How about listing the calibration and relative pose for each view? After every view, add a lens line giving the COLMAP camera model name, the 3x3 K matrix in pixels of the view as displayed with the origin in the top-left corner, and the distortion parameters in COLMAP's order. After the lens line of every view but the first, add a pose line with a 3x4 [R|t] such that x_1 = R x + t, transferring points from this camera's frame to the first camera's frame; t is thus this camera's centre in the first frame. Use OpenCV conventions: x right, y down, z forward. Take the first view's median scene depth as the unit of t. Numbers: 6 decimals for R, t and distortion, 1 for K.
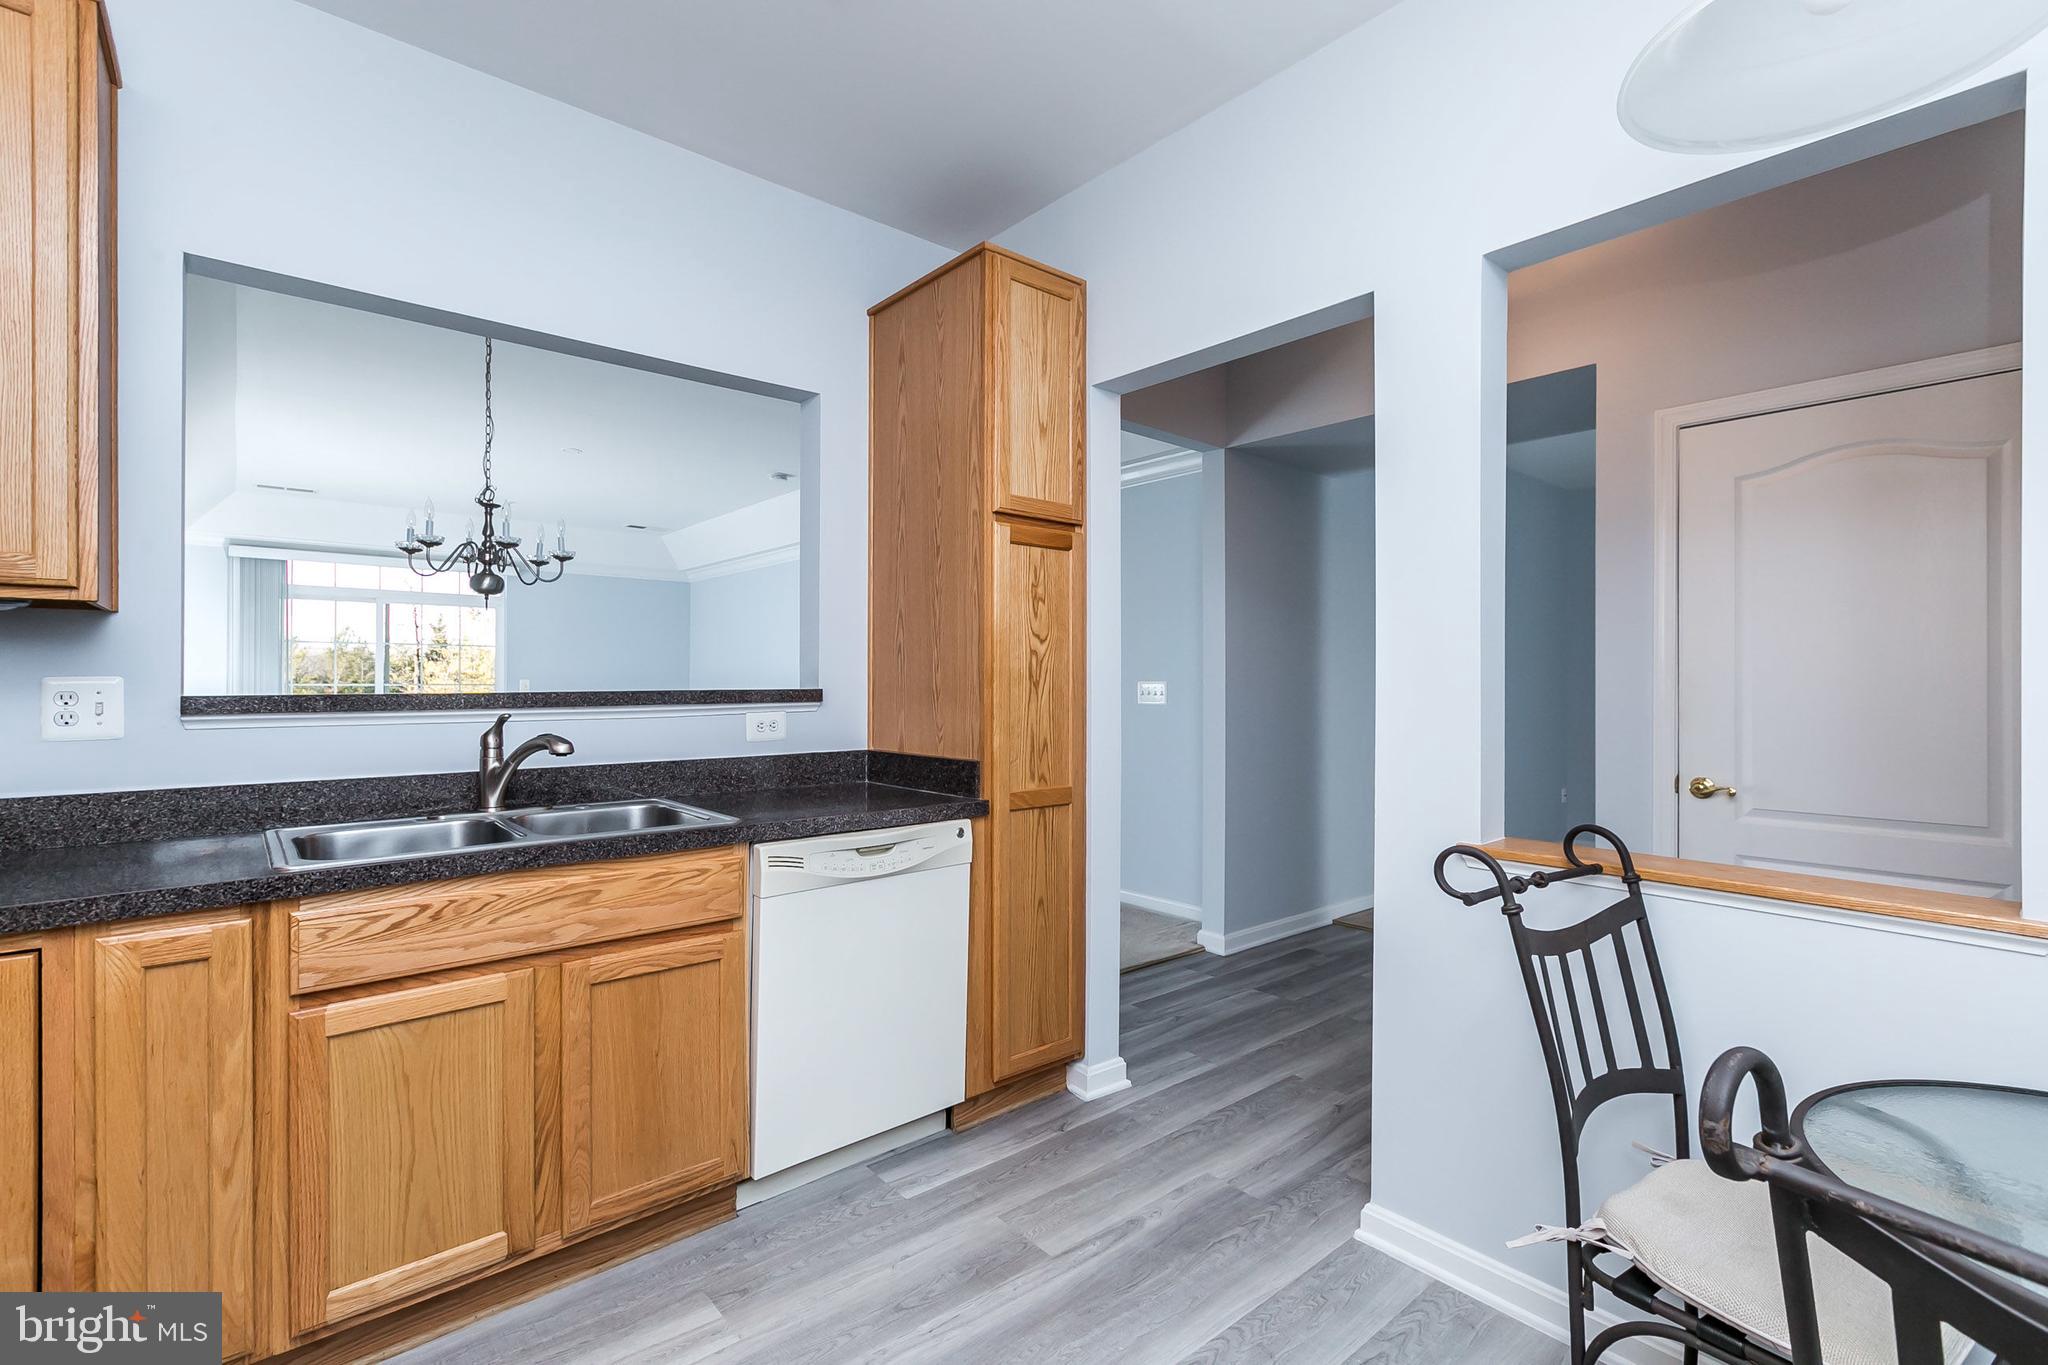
lens RADIAL K [[923.0, 0, 1023.6], [0, 923.0, 673.6], [0, 0, 1]] dist [0.001366, 0.000110]
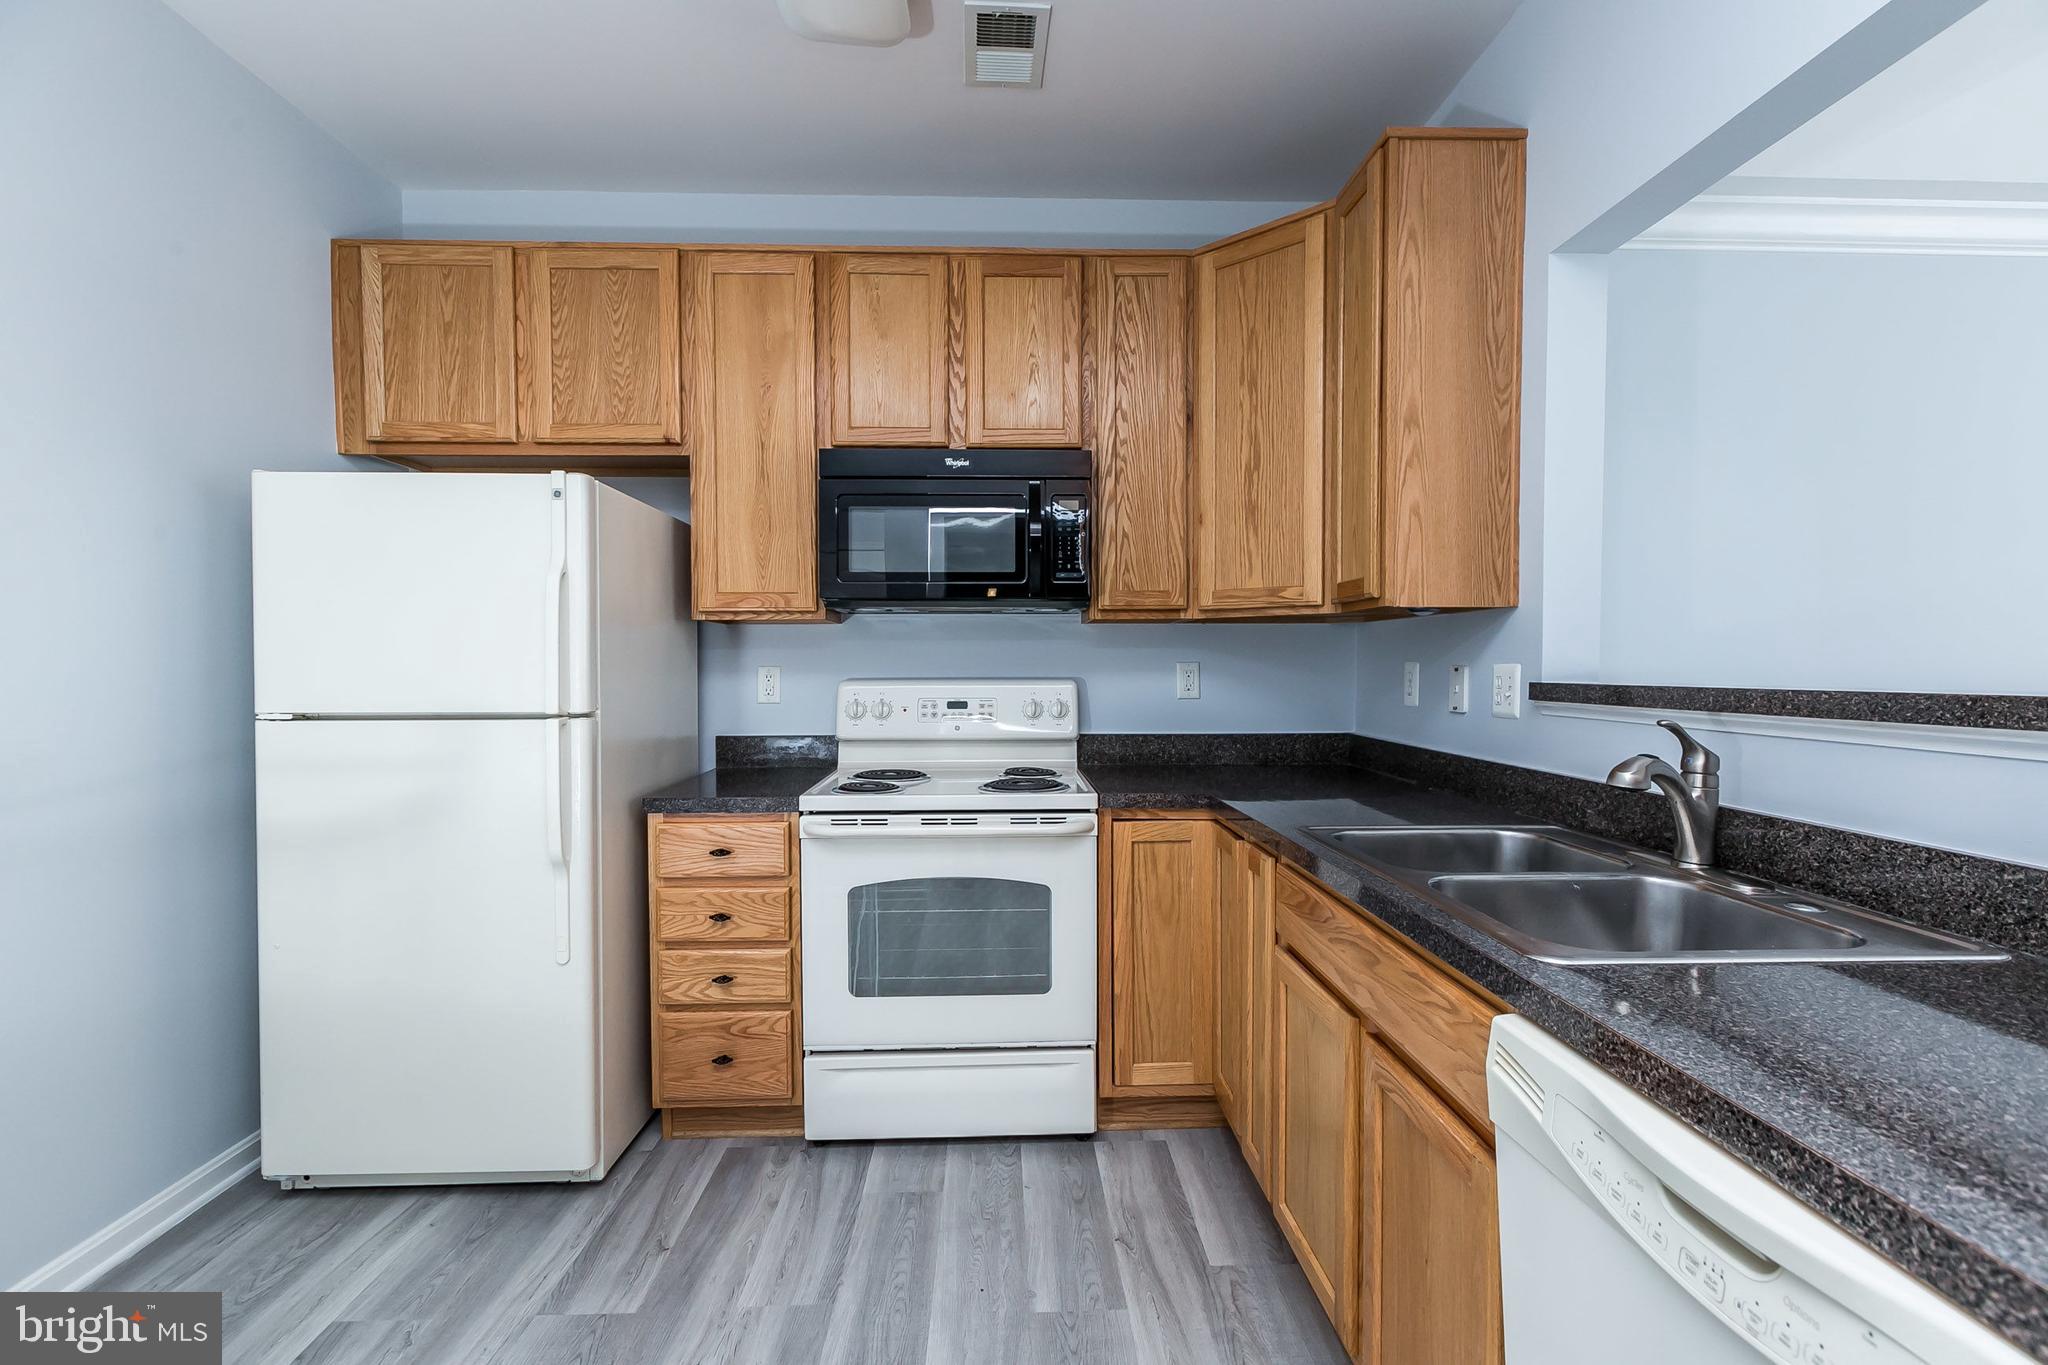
lens RADIAL K [[910.1, 0, 1034.7], [0, 910.1, 681.8], [0, 0, 1]] dist [0.000227, 0.000123]
pose [[-0.619686, 0.016706, -0.784672, 0.249477], [0.006123, 0.999846, 0.016452, 0.003510], [0.784826, 0.005390, -0.619692, 1.161070]]
